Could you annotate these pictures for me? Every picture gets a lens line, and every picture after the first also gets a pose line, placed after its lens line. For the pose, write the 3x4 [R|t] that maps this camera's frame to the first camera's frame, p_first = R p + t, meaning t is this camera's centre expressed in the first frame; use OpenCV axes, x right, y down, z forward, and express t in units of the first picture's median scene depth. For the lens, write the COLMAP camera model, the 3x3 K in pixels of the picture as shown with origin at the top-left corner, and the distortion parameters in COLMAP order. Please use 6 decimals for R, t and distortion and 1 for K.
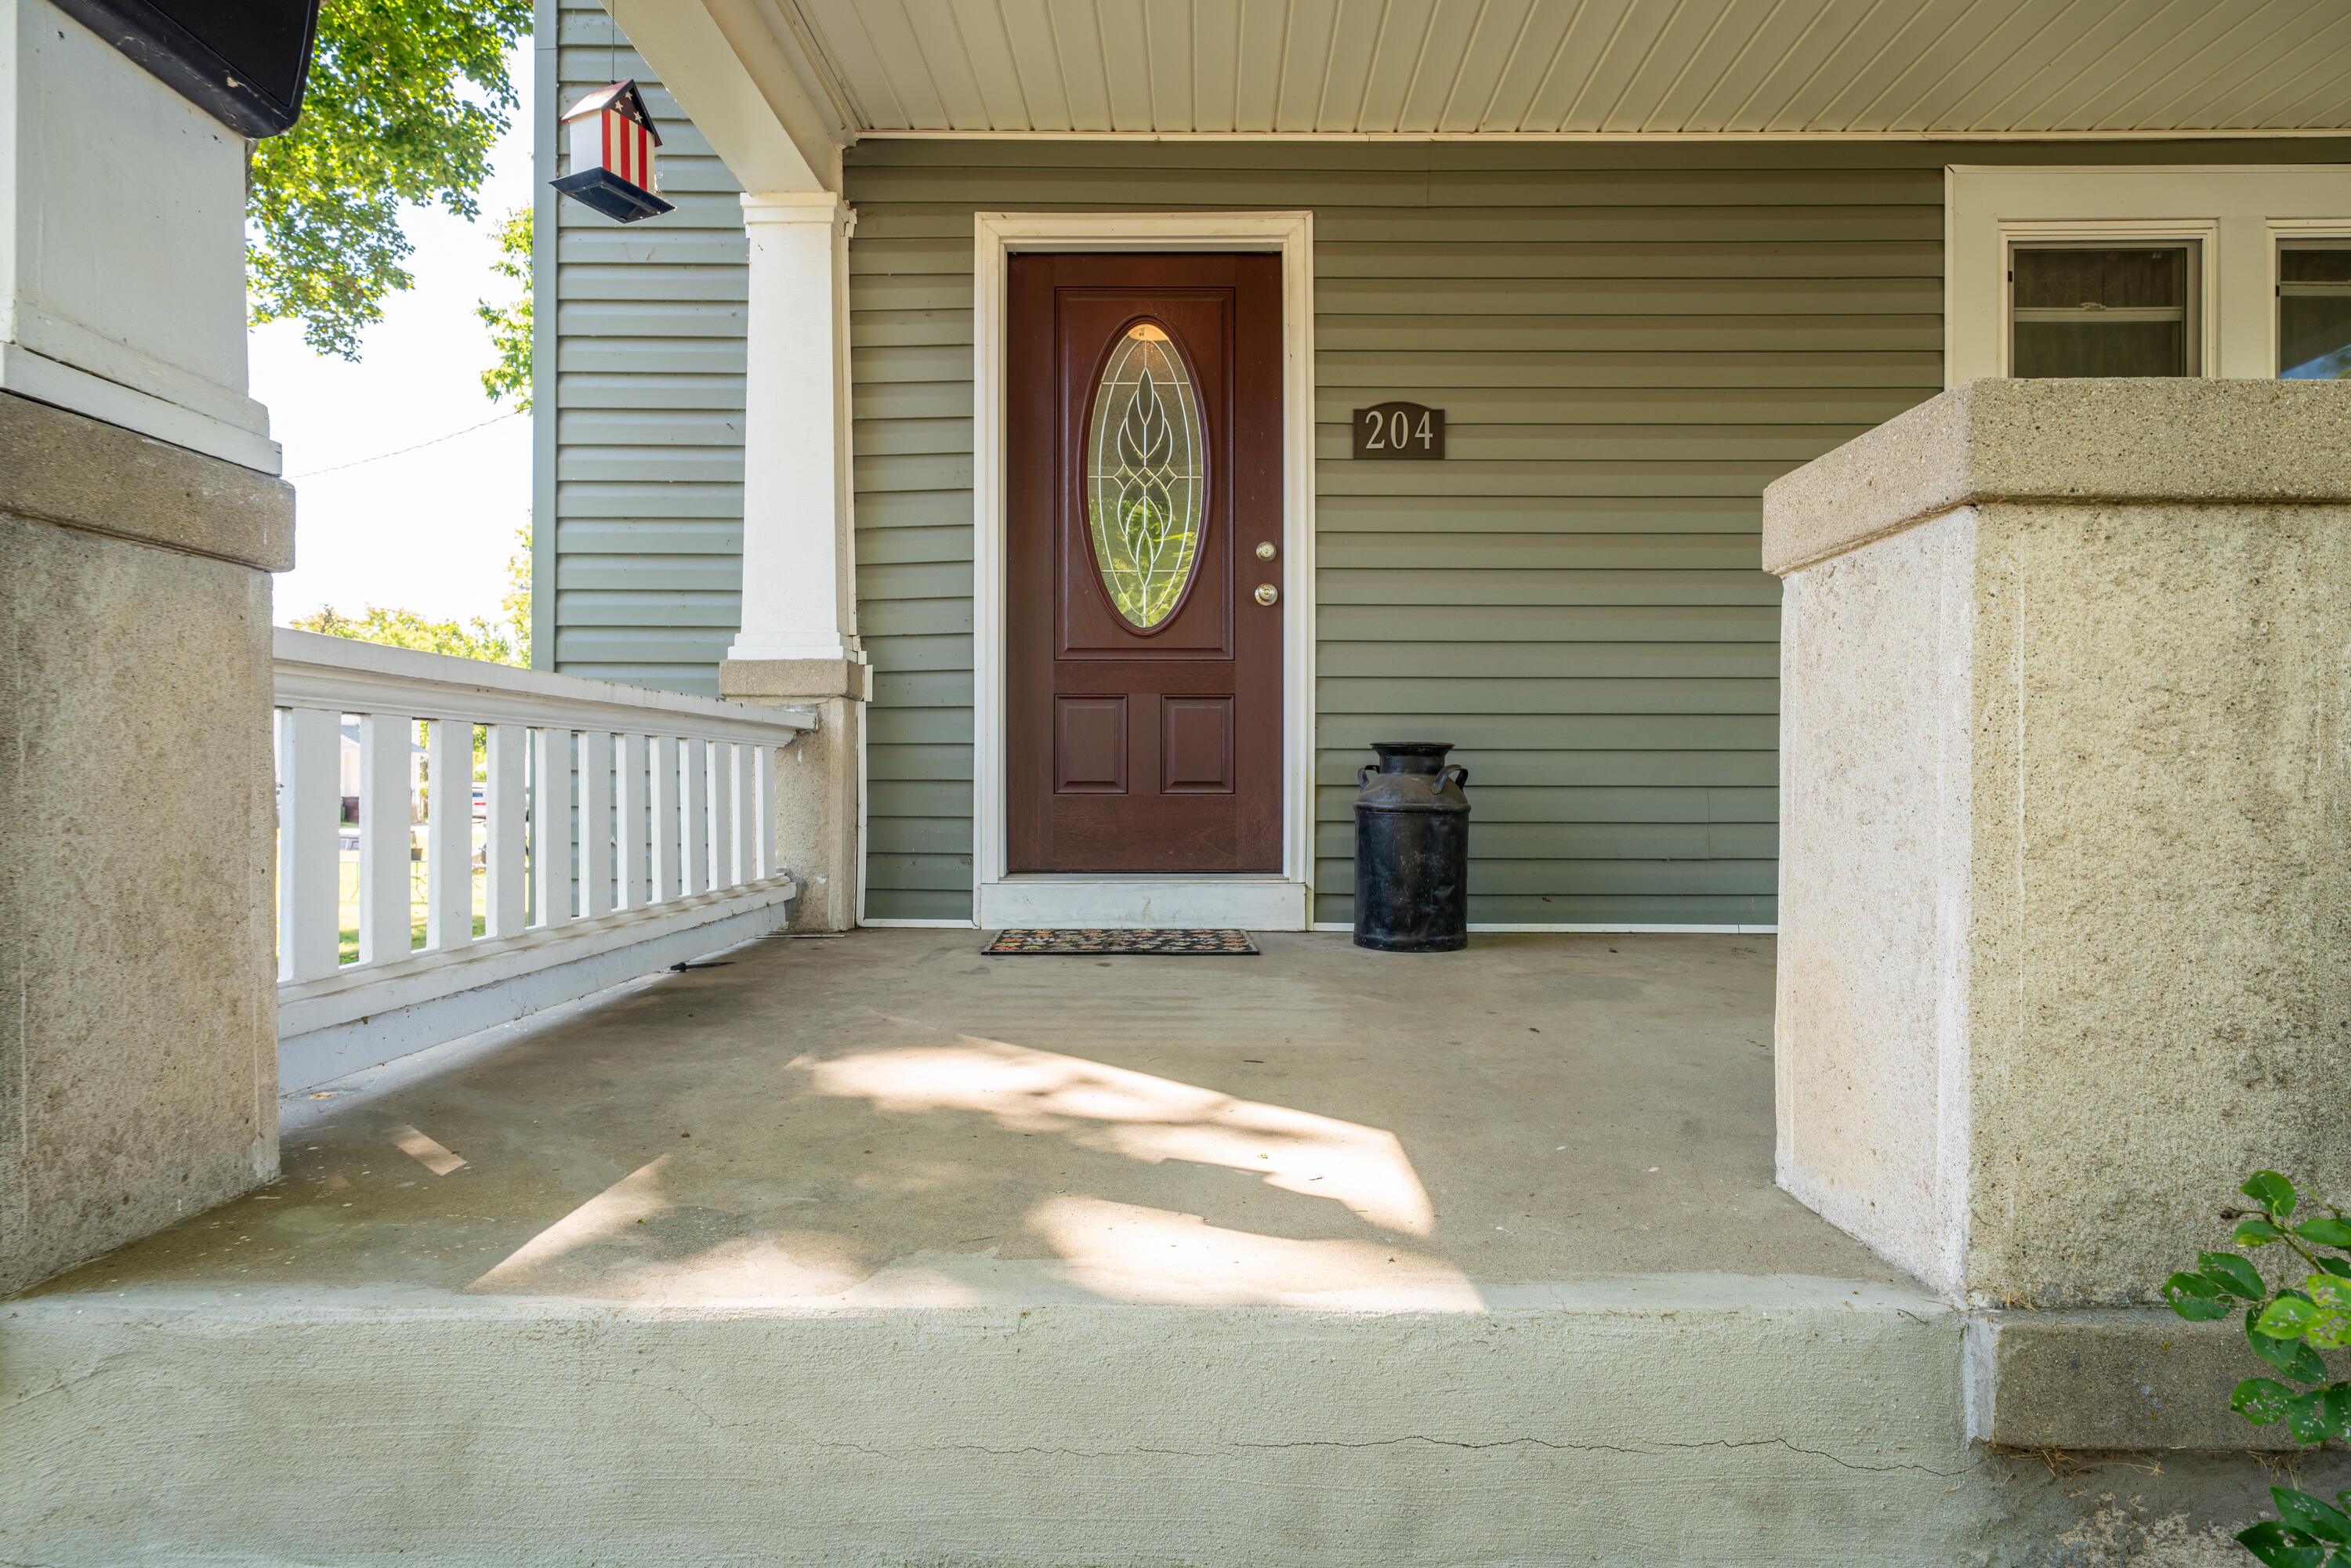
lens RADIAL K [[1162.8, 0, 1186.0], [0, 1162.8, 796.3], [0, 0, 1]] dist [0.014634, -0.000086]
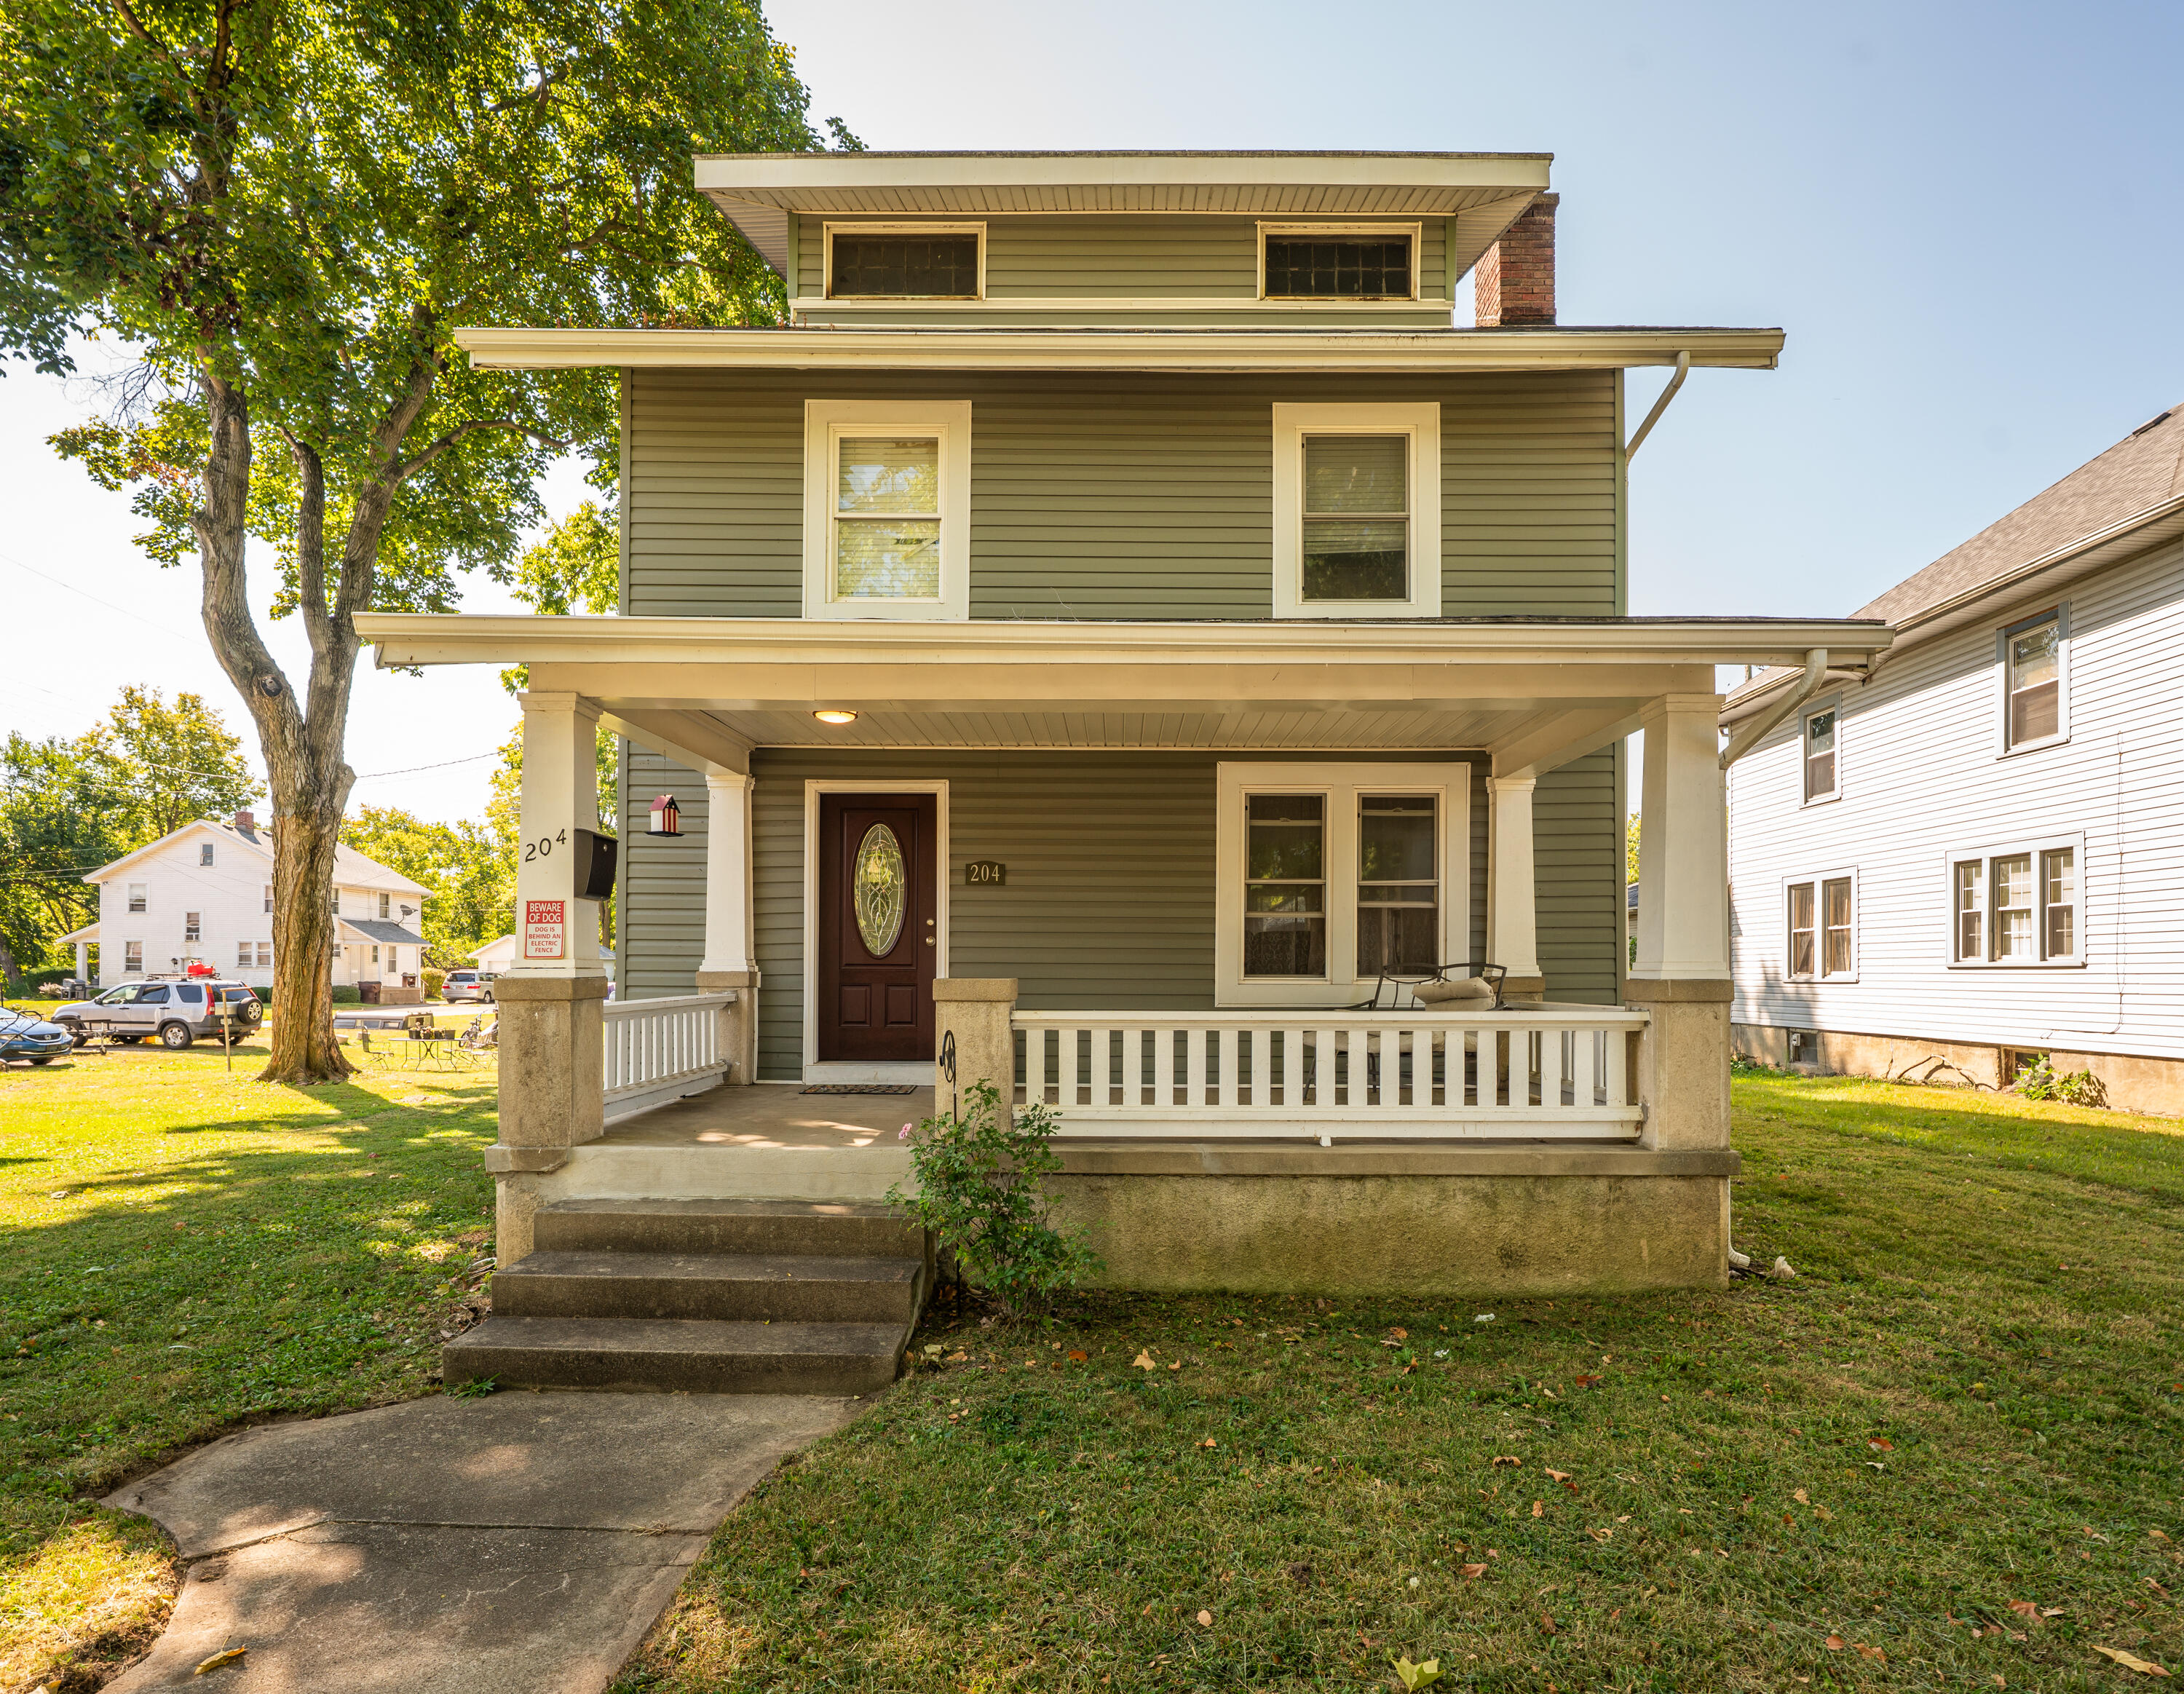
lens RADIAL K [[1153.6, 0, 1138.1], [0, 1153.6, 971.6], [0, 0, 1]] dist [-0.000509, -0.001437]
pose [[0.999974, 0.004173, 0.005950, 0.477214], [-0.004192, 0.999986, 0.003116, -0.123492], [-0.005937, -0.003141, 0.999977, -1.328332]]
